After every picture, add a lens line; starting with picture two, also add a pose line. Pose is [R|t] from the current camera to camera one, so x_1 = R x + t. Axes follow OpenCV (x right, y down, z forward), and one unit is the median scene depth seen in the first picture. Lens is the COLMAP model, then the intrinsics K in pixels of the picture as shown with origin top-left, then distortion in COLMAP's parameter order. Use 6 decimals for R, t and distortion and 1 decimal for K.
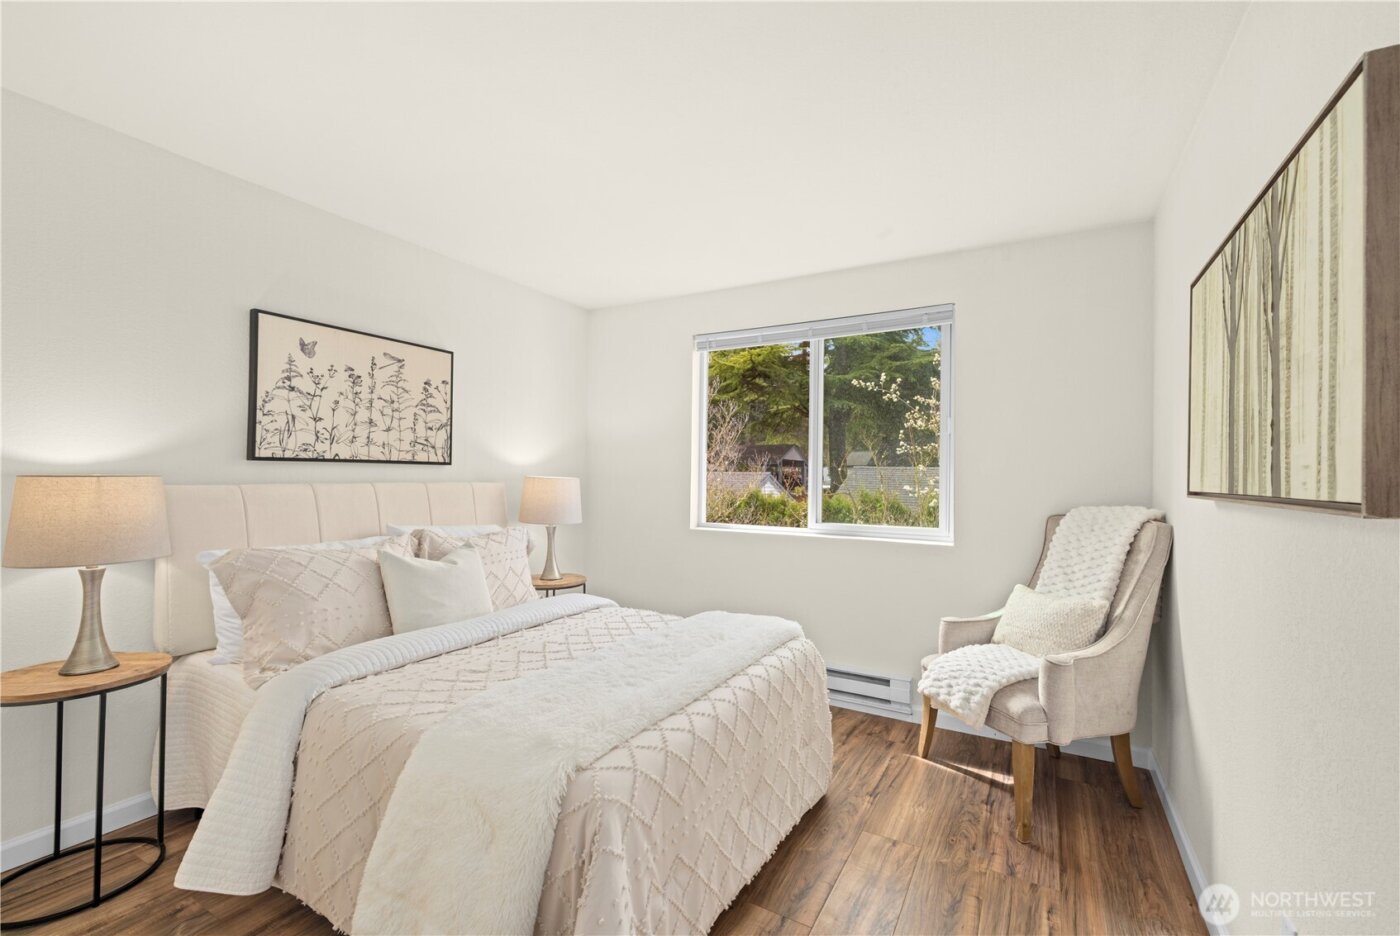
lens RADIAL K [[606.4, 0, 699.3], [0, 606.4, 473.9], [0, 0, 1]] dist [-0.000740, 0.000011]
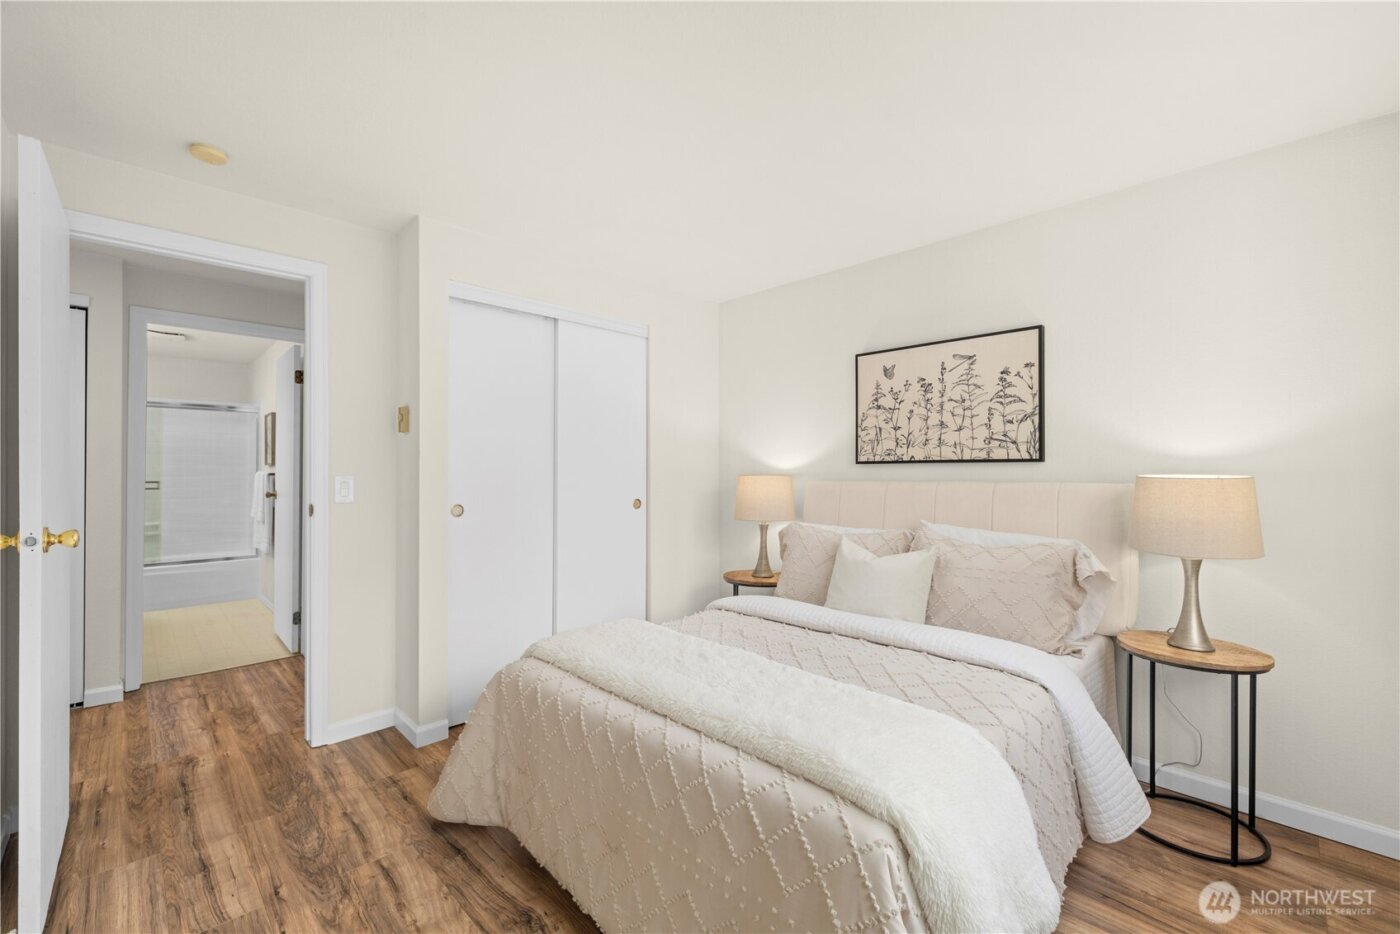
lens RADIAL K [[606.4, 0, 697.3], [0, 606.4, 471.1], [0, 0, 1]] dist [-0.000740, 0.000011]
pose [[-0.289977, -0.001937, -0.957032, 0.596965], [0.011110, 0.999924, -0.005390, -0.002586], [0.956969, -0.012196, -0.289933, 0.897978]]
